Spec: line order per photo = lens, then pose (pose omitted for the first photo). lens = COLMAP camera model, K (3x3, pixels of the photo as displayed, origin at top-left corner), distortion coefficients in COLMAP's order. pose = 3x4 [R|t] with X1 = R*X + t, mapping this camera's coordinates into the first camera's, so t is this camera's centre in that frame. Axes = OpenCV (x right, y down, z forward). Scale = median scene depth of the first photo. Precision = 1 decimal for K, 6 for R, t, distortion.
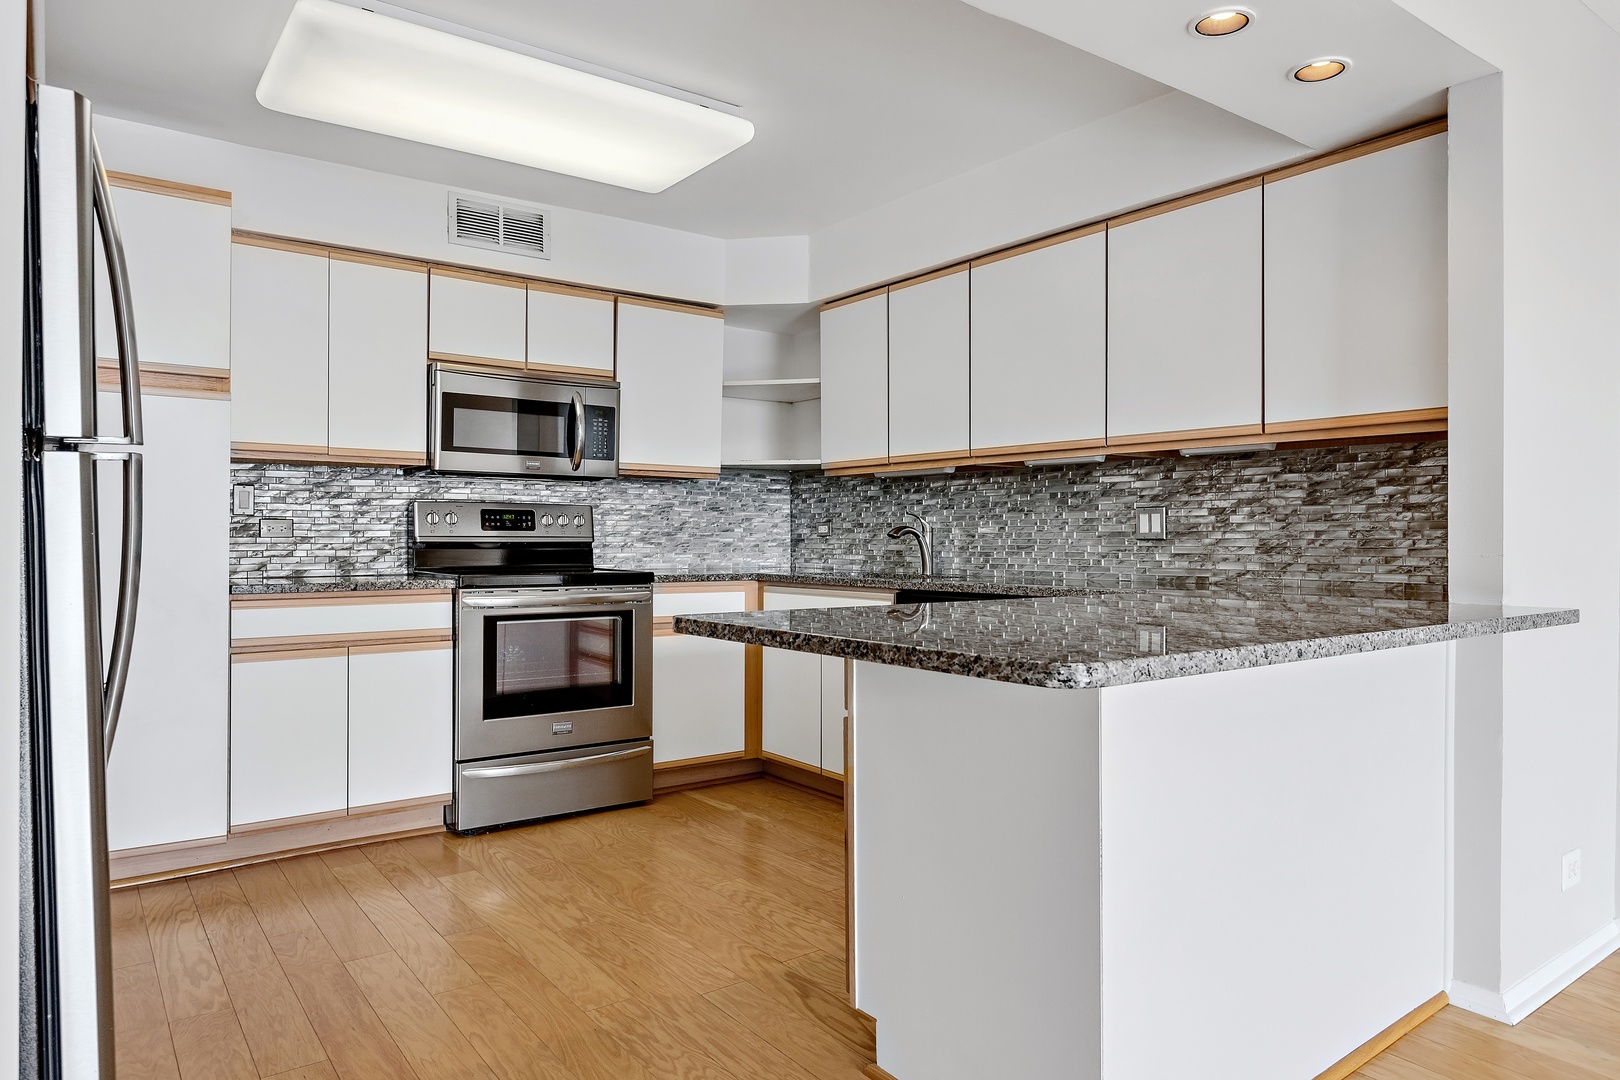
lens RADIAL K [[1040.6, 0, 811.4], [0, 1040.6, 537.7], [0, 0, 1]] dist [-0.004111, 0.000162]
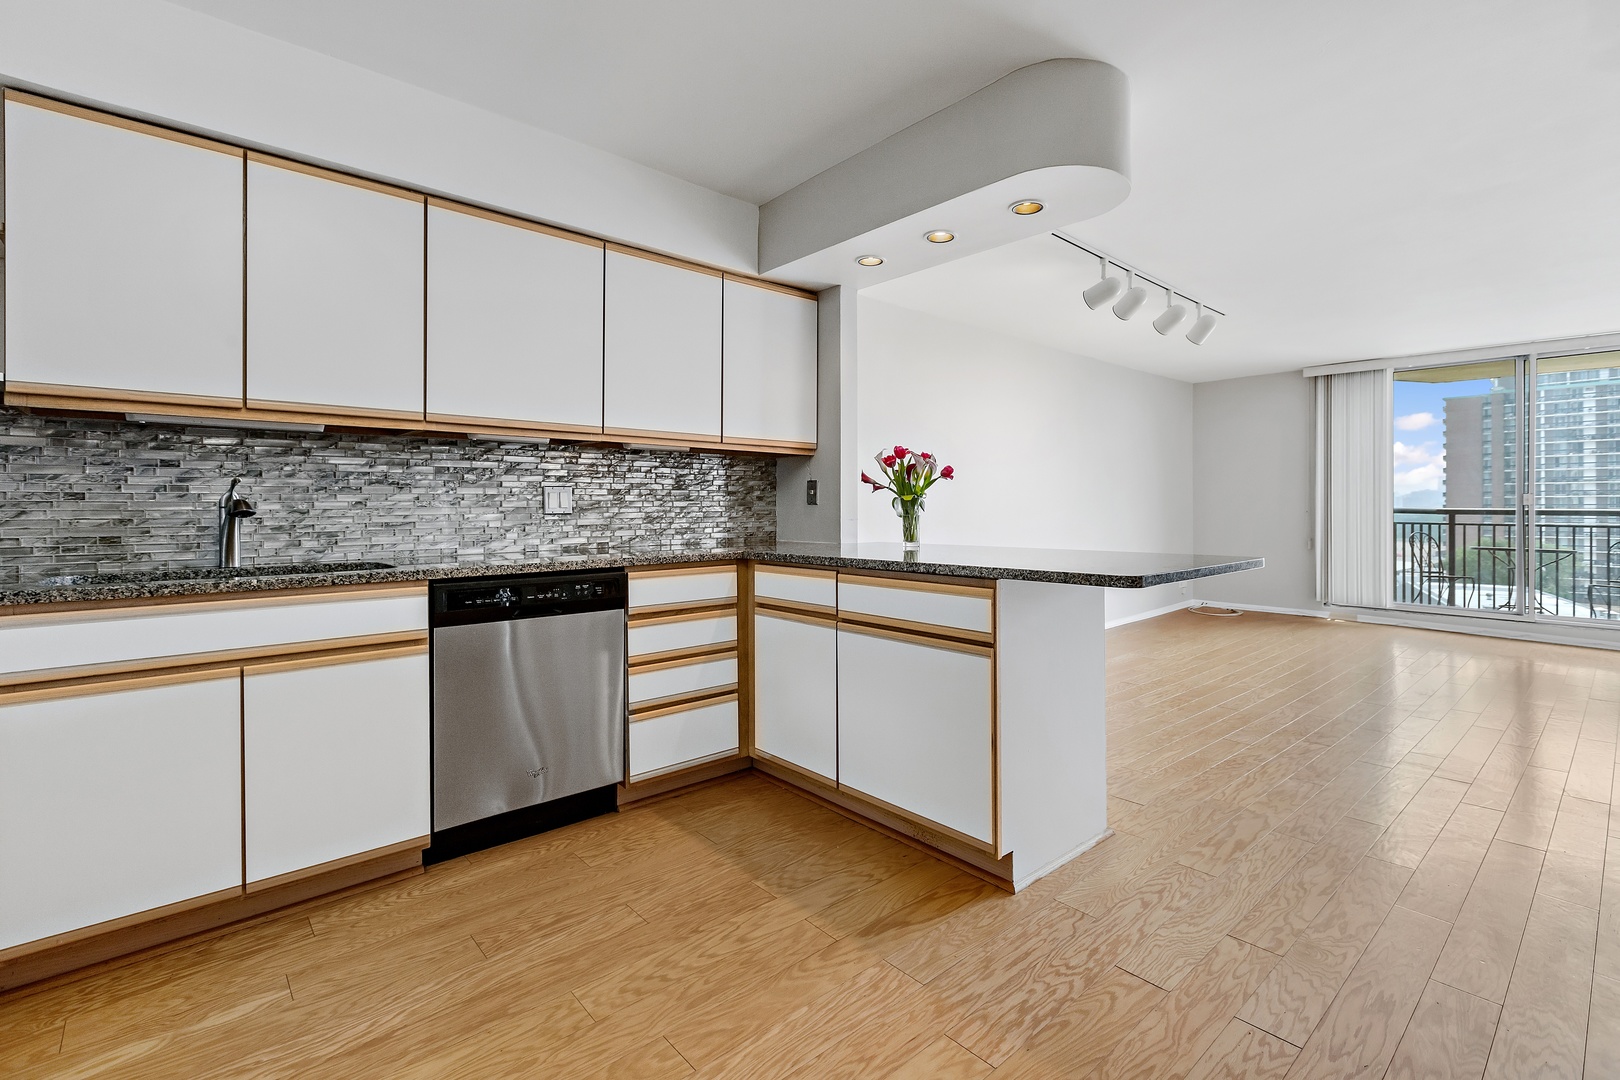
lens RADIAL K [[741.6, 0, 822.2], [0, 741.6, 507.9], [0, 0, 1]] dist [0.008449, -0.000300]
pose [[-0.104668, -0.003306, 0.994502, -0.590236], [0.001942, 0.999992, 0.003528, -0.008104], [-0.994505, 0.002301, -0.104661, 0.871727]]
